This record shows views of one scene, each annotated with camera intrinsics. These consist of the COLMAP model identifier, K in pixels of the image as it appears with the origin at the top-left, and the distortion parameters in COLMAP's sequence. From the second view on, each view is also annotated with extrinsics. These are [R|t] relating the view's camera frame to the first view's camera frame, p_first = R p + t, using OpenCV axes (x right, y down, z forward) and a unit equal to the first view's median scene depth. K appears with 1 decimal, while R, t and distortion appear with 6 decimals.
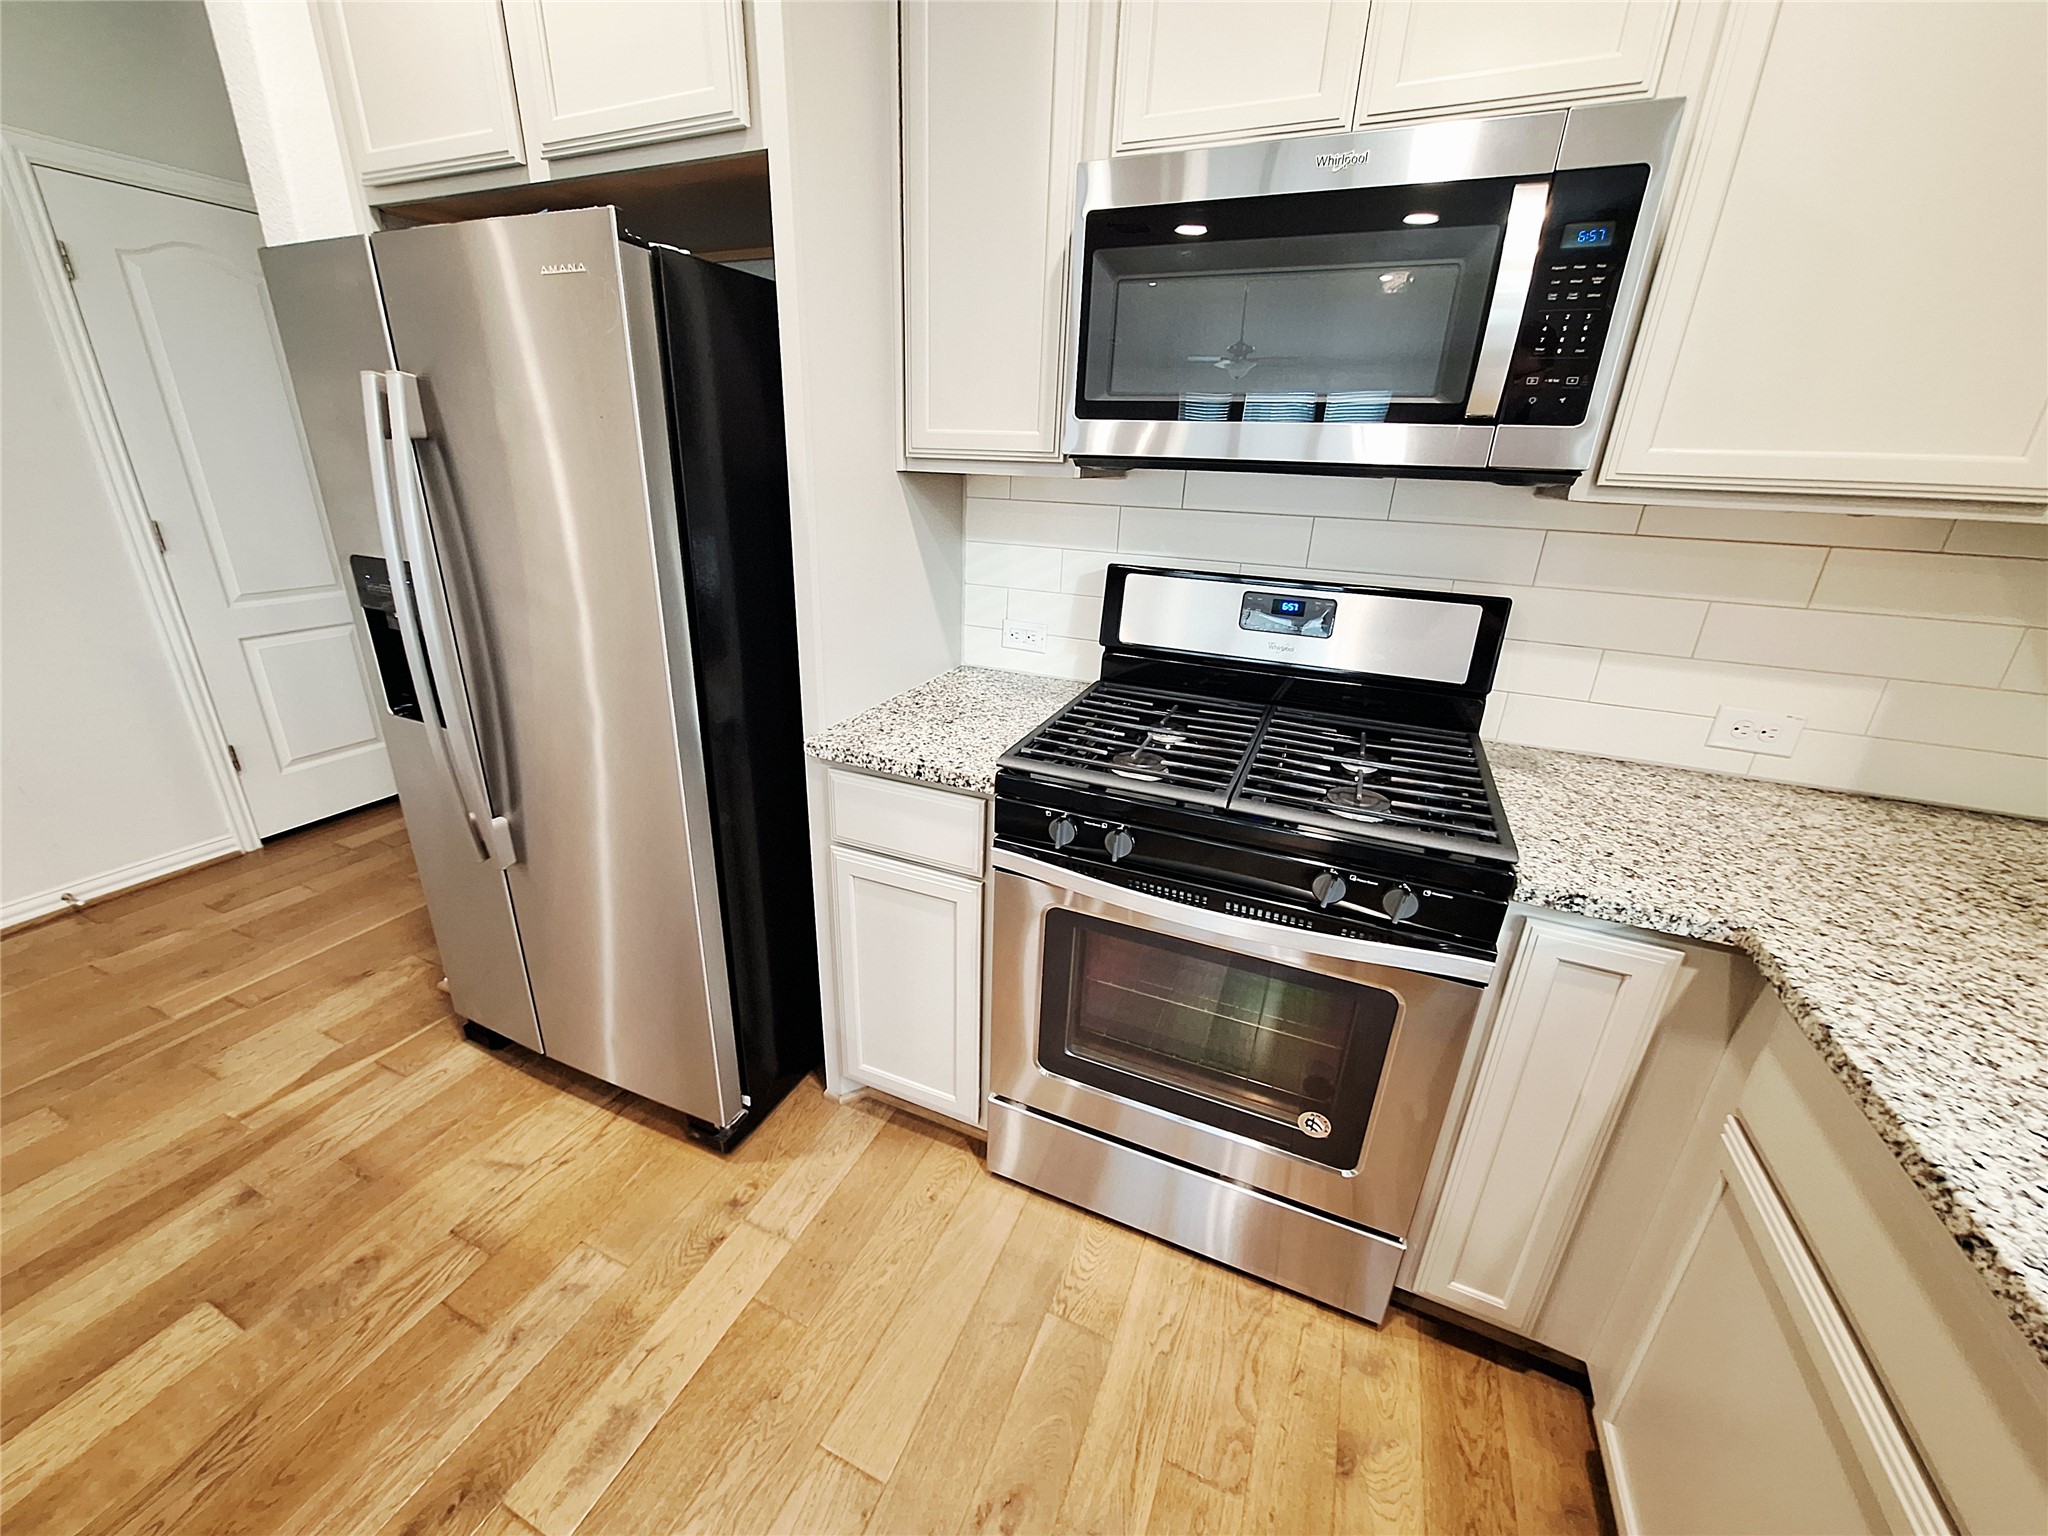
lens RADIAL K [[802.8, 0, 1003.0], [0, 802.8, 766.9], [0, 0, 1]] dist [-0.006087, 0.001417]
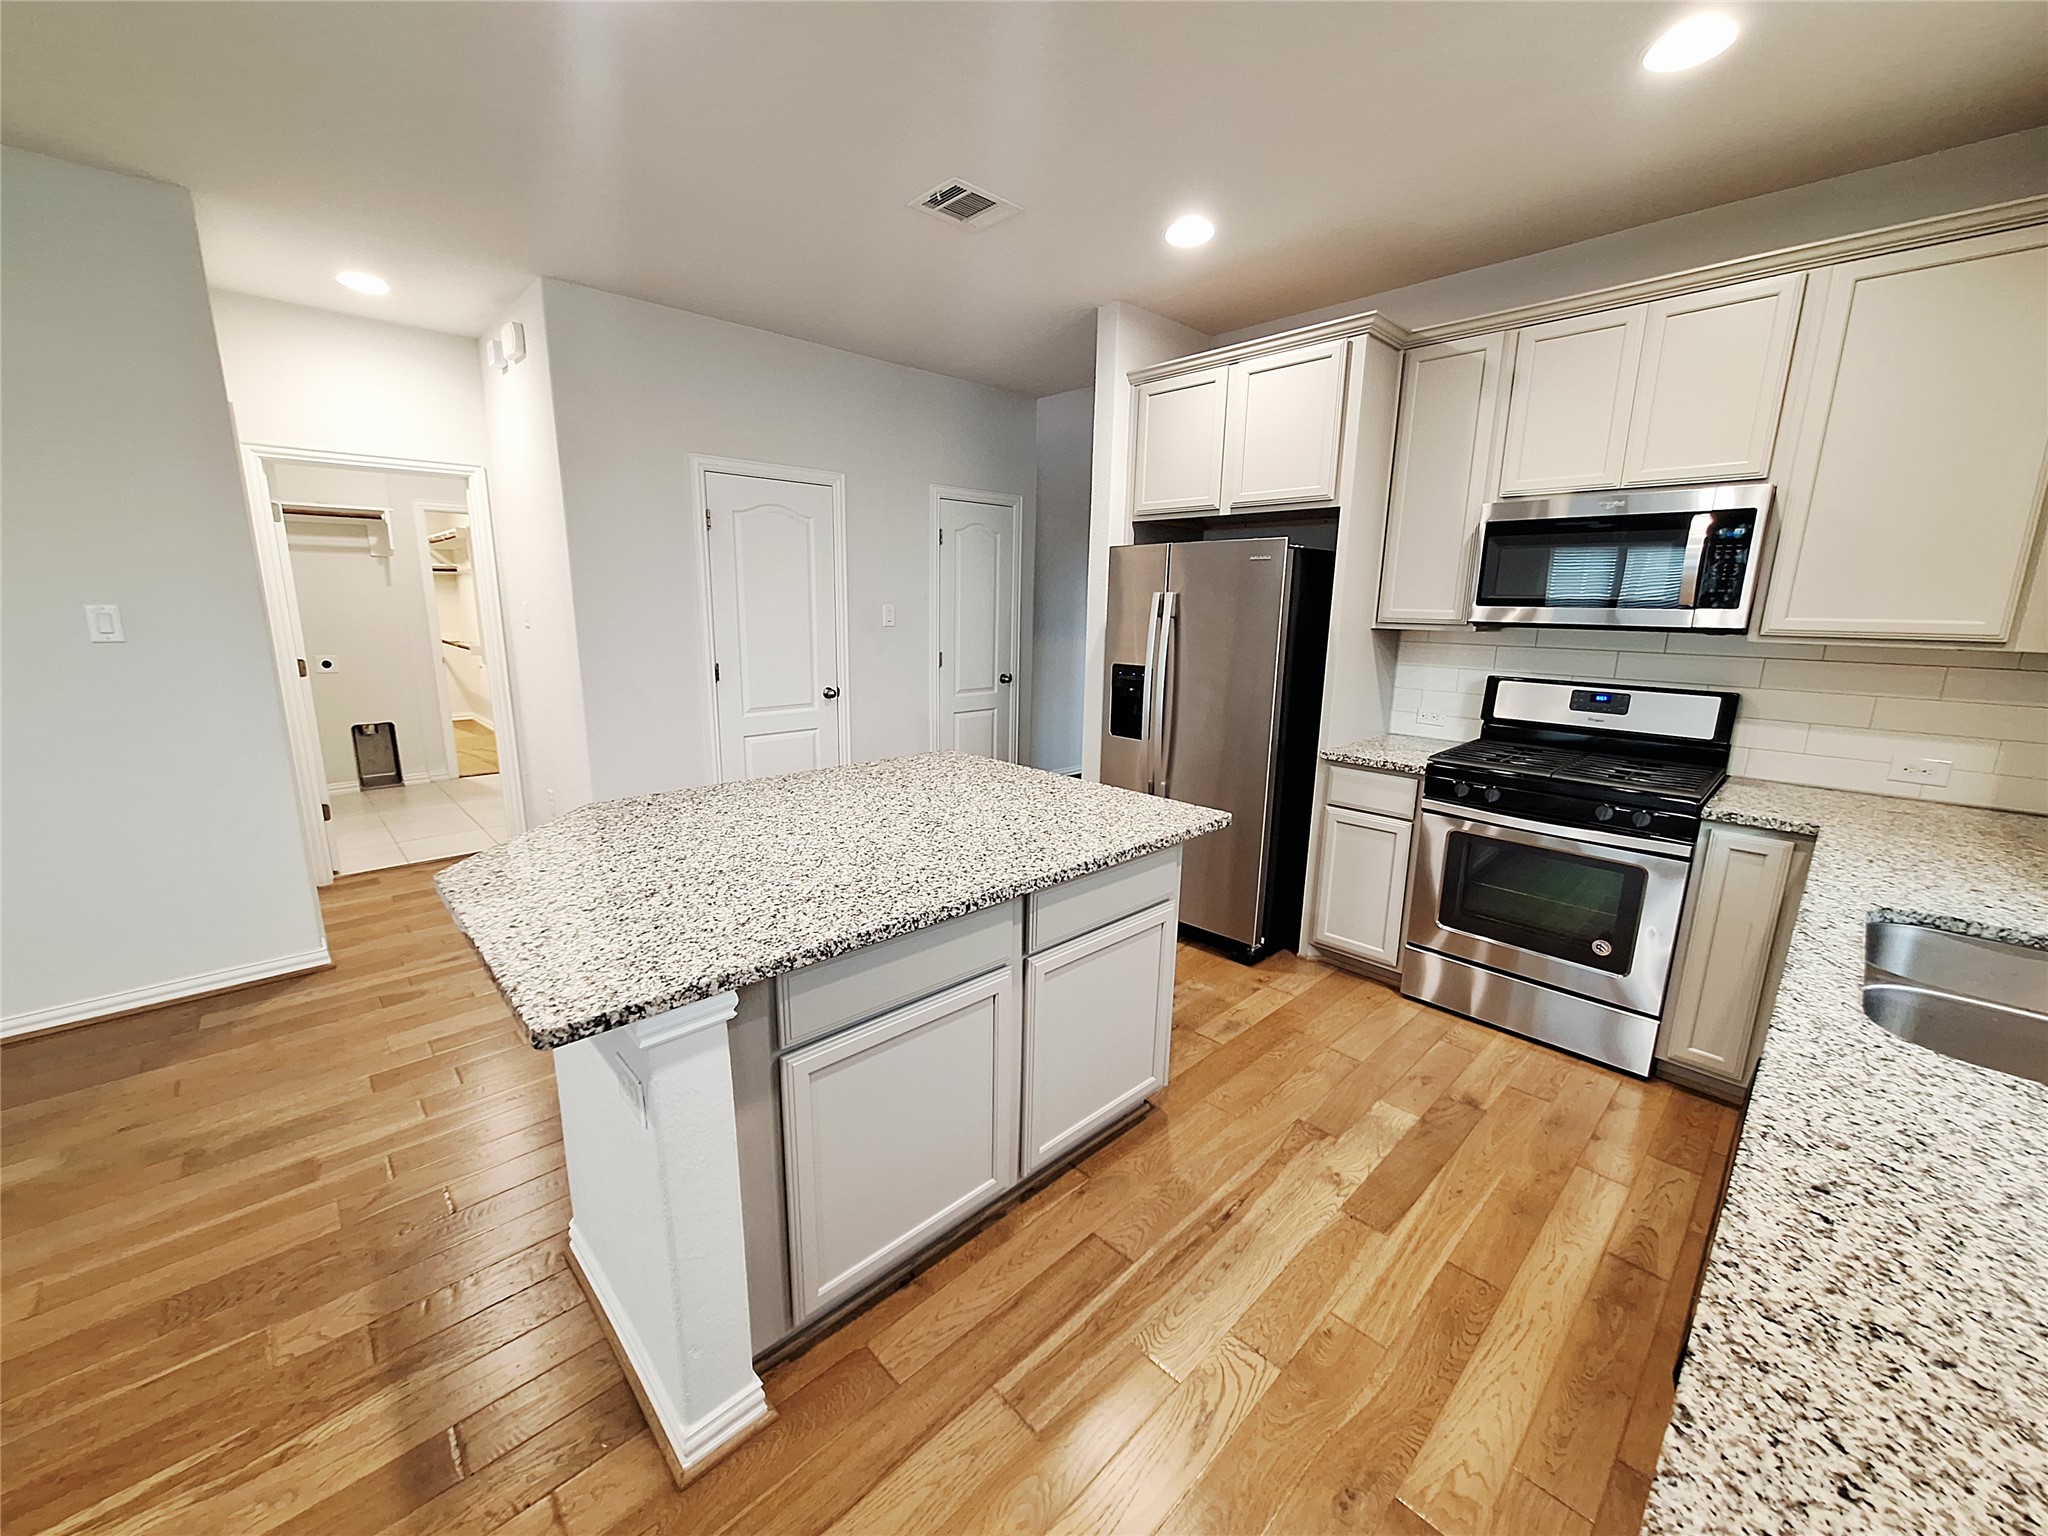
lens RADIAL K [[802.8, 0, 1002.1], [0, 802.8, 769.5], [0, 0, 1]] dist [-0.006087, 0.001417]
pose [[0.921554, 0.061245, -0.383389, -0.221138], [-0.125376, 0.981519, -0.144572, 0.451082], [0.367449, 0.181299, 0.912202, -1.302080]]
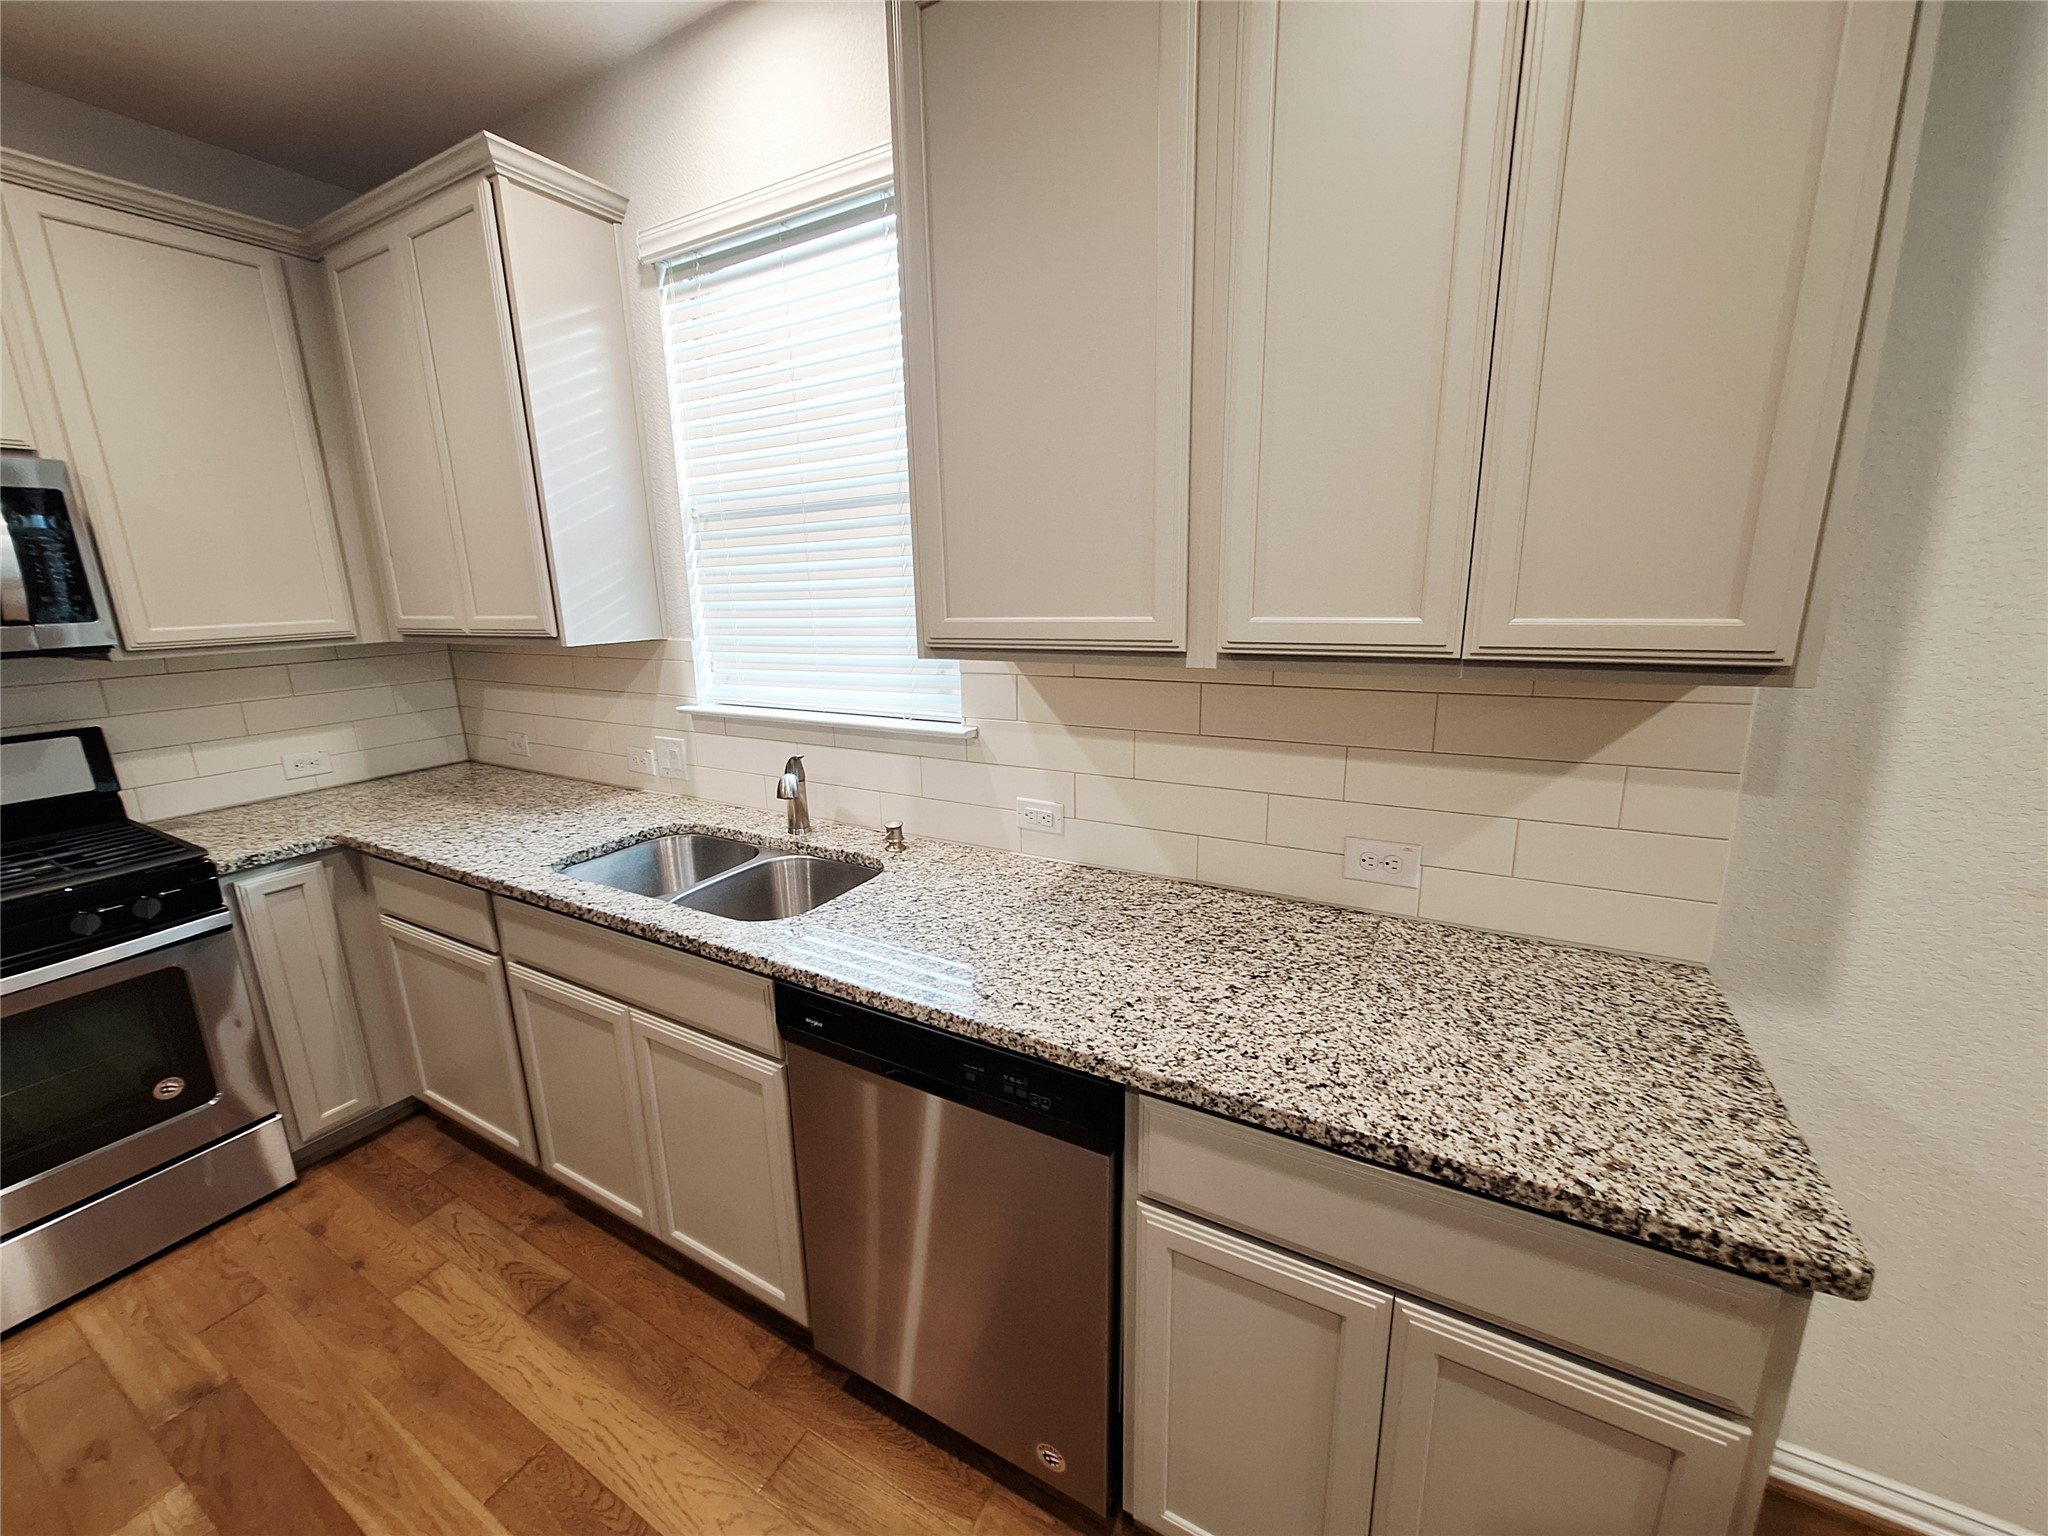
lens RADIAL K [[802.8, 0, 1006.5], [0, 802.8, 767.1], [0, 0, 1]] dist [-0.006087, 0.001417]
pose [[0.095980, -0.258687, 0.961181, -0.639925], [0.386130, 0.899699, 0.203582, 0.203524], [-0.917438, 0.351601, 0.186240, -0.777035]]
